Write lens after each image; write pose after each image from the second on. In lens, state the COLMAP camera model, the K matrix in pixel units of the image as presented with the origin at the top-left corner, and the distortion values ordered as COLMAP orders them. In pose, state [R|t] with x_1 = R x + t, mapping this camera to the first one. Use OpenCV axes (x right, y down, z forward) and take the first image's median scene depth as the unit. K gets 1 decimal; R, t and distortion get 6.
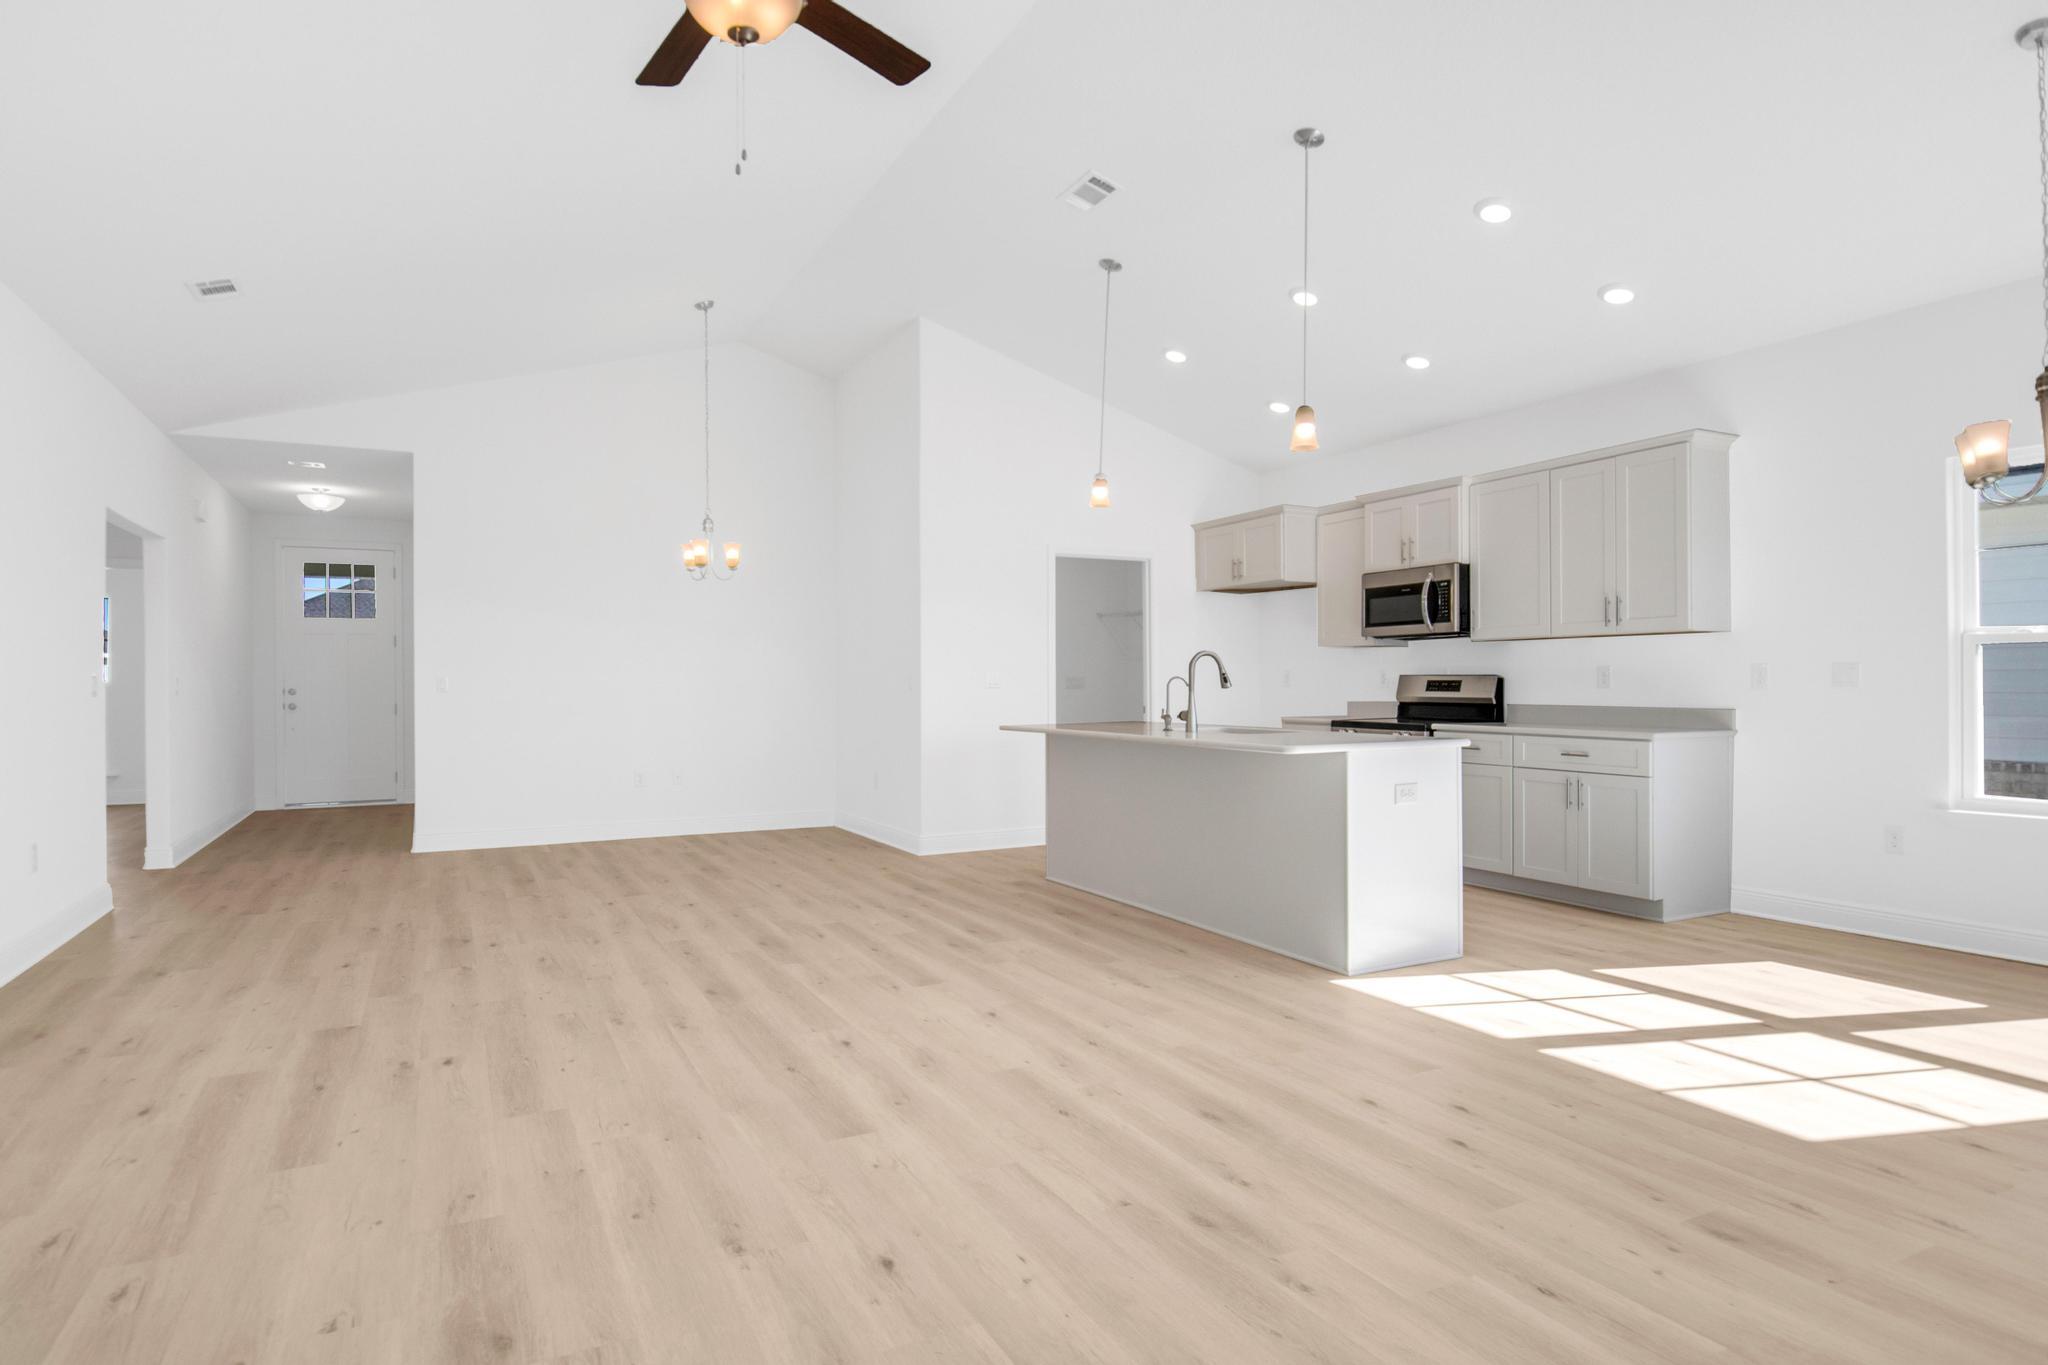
lens RADIAL K [[1124.6, 0, 1024.0], [0, 1124.6, 682.5], [0, 0, 1]] dist [0.000735, -0.000843]
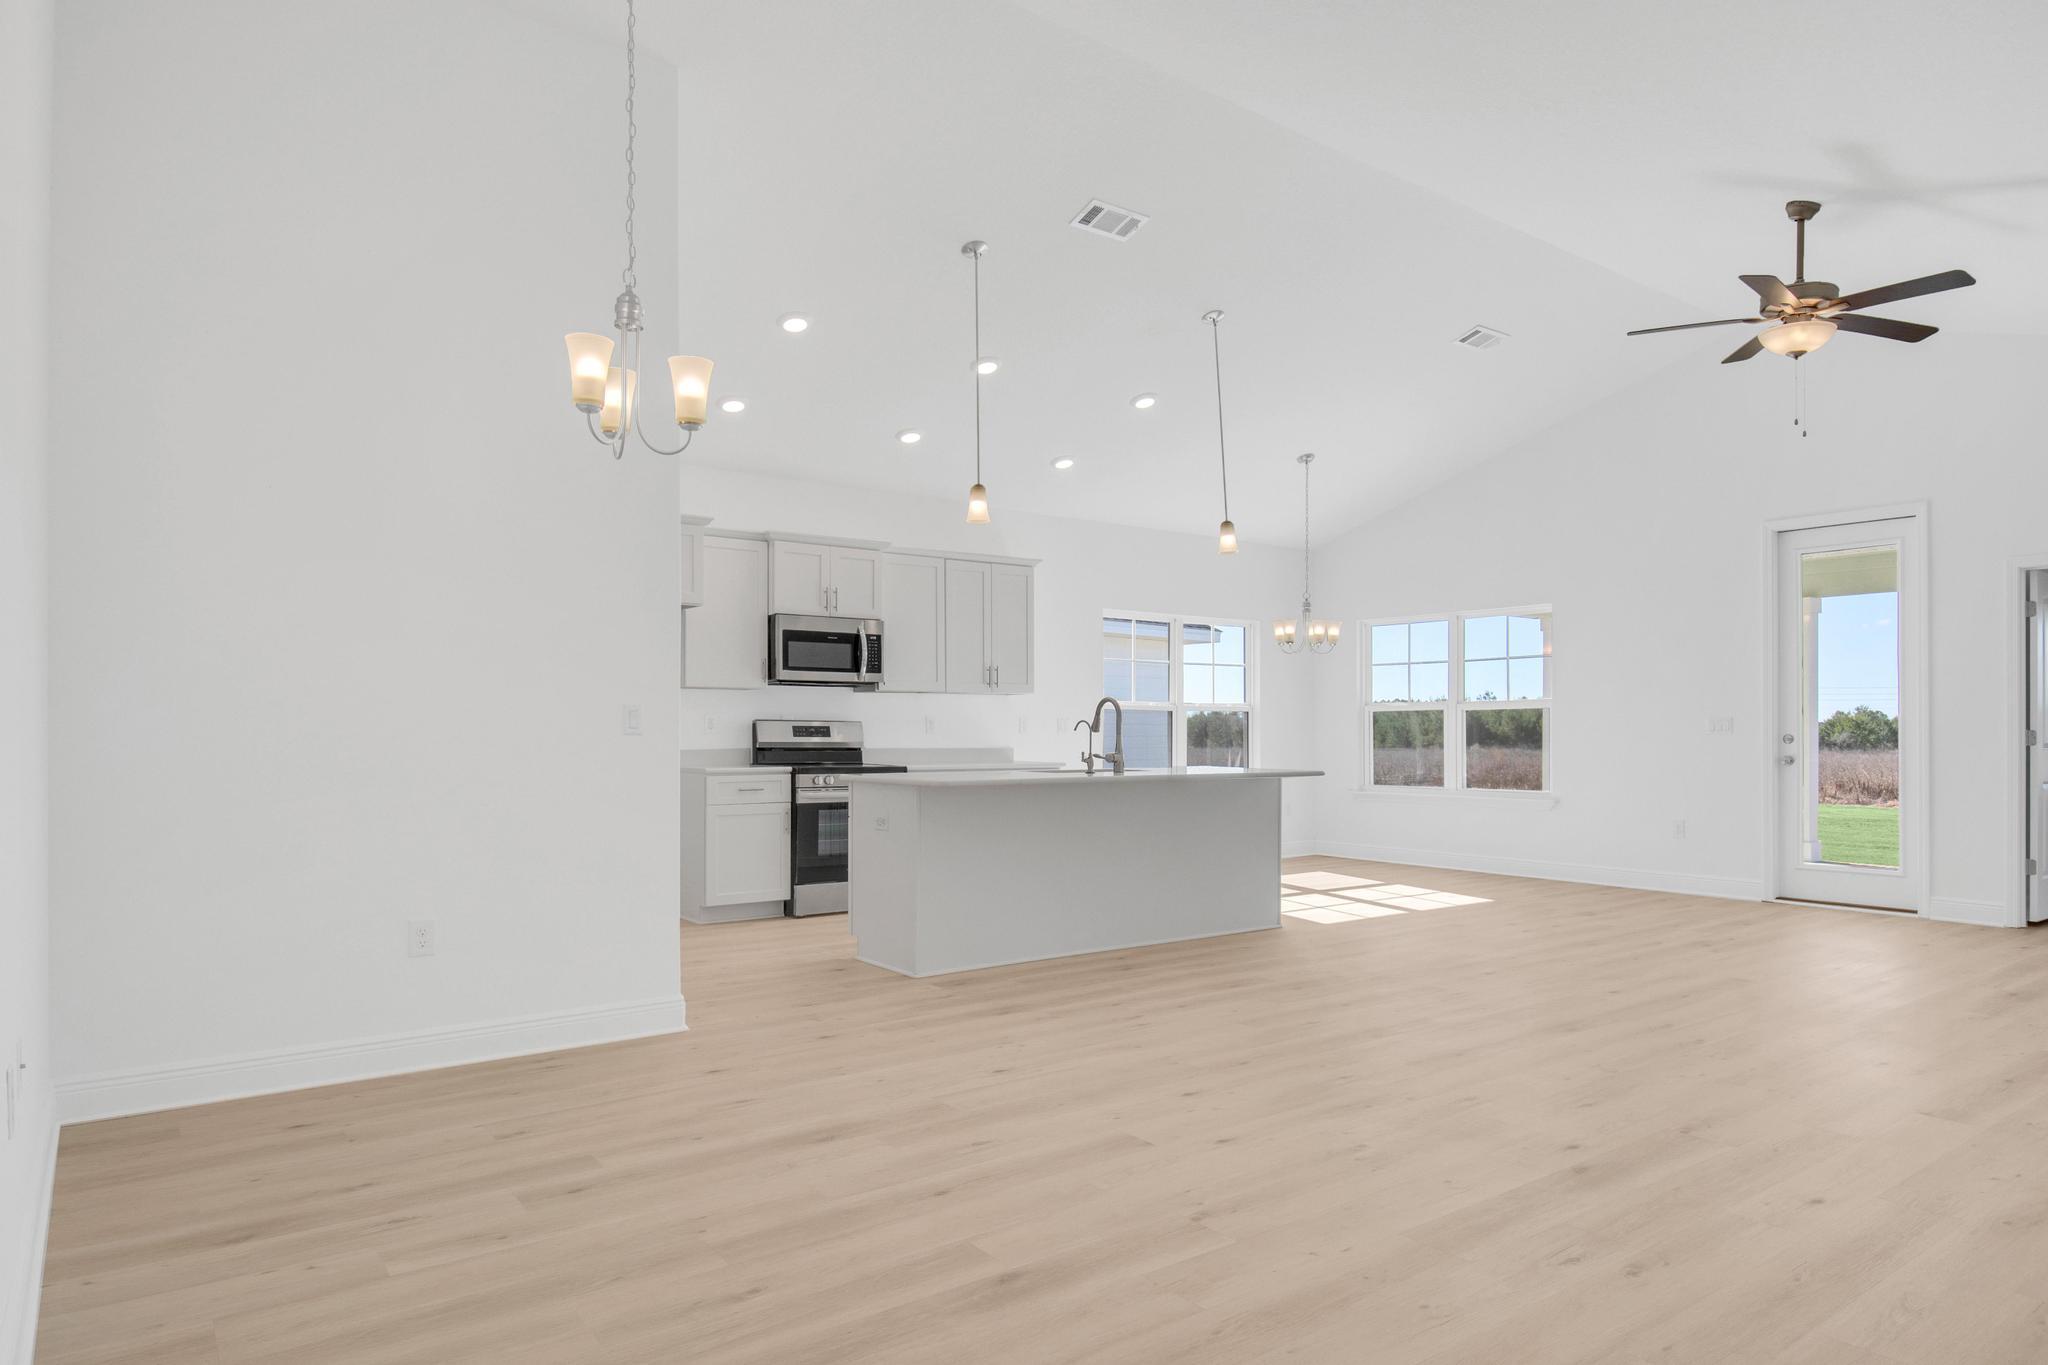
lens RADIAL K [[1209.1, 0, 1017.7], [0, 1209.1, 711.8], [0, 0, 1]] dist [0.001463, -0.000171]
pose [[-0.159032, 0.020716, 0.987056, -0.917277], [-0.001863, 0.999772, -0.021283, 0.010339], [-0.987272, -0.005223, -0.158957, 1.193131]]
